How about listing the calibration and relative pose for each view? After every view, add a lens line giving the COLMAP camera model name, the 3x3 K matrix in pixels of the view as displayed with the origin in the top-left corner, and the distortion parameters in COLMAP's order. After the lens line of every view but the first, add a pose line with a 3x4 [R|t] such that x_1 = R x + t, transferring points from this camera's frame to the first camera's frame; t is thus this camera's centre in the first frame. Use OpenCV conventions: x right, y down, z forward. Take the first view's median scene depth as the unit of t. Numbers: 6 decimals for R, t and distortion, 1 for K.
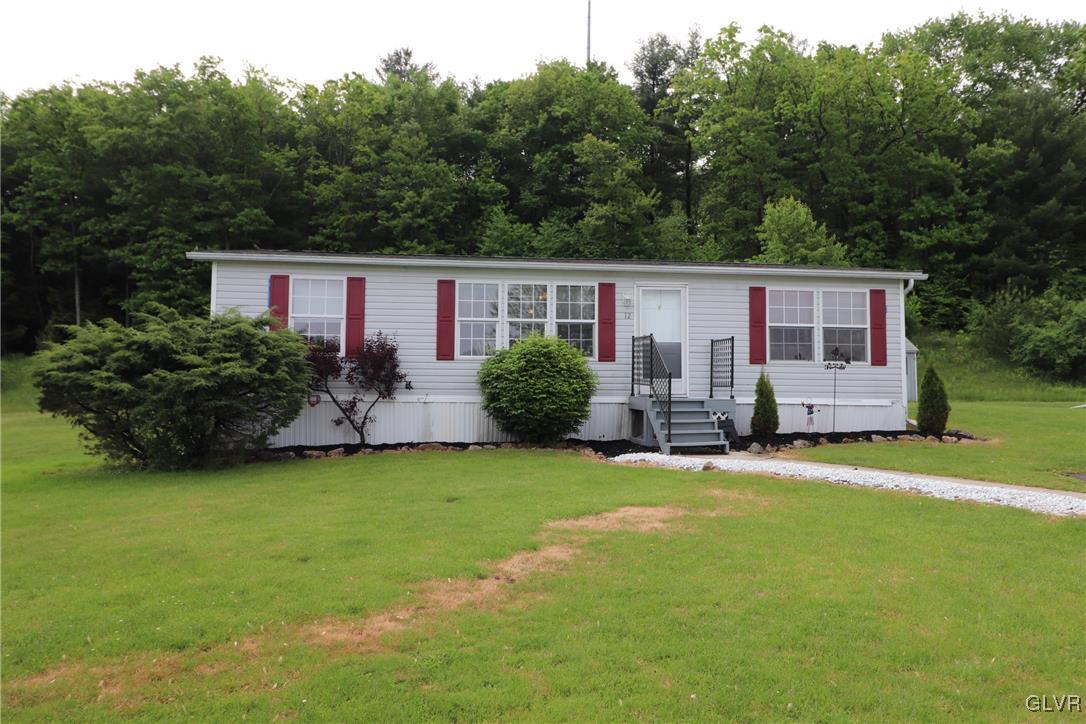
lens RADIAL K [[818.2, 0, 539.0], [0, 818.2, 355.7], [0, 0, 1]] dist [0.018082, -0.008232]
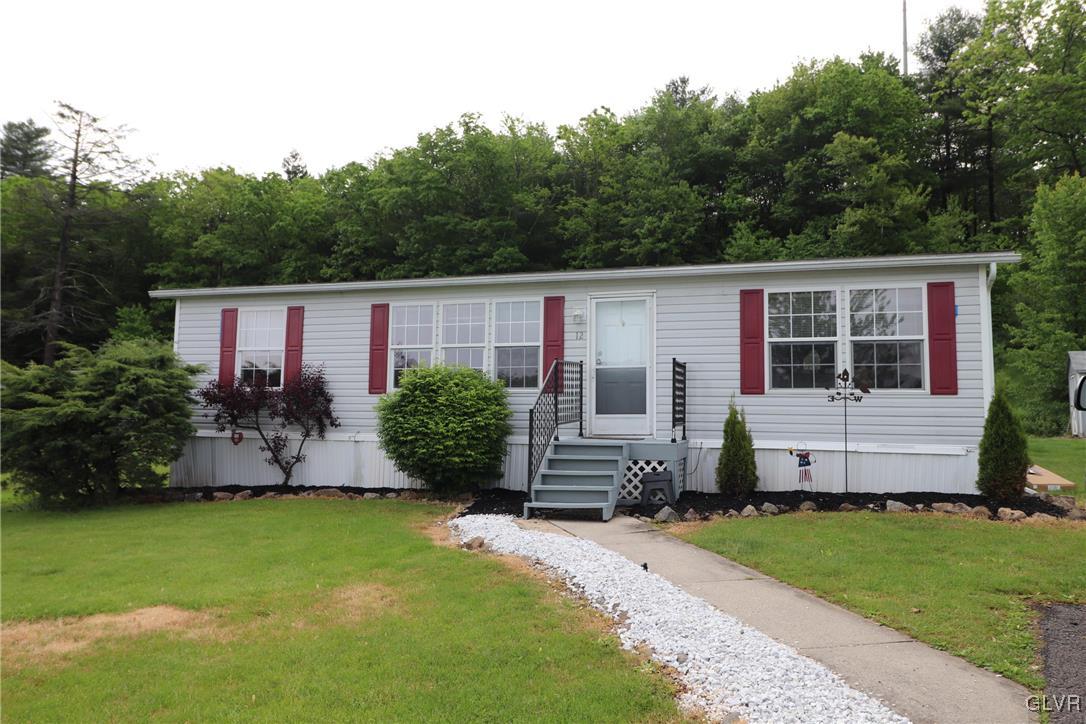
lens RADIAL K [[786.1, 0, 544.3], [0, 786.1, 369.4], [0, 0, 1]] dist [0.012409, -0.012267]
pose [[0.913444, -0.022586, -0.406338, 0.145431], [0.016902, 0.999703, -0.017573, -0.001046], [0.406614, 0.009184, 0.913554, 0.105876]]
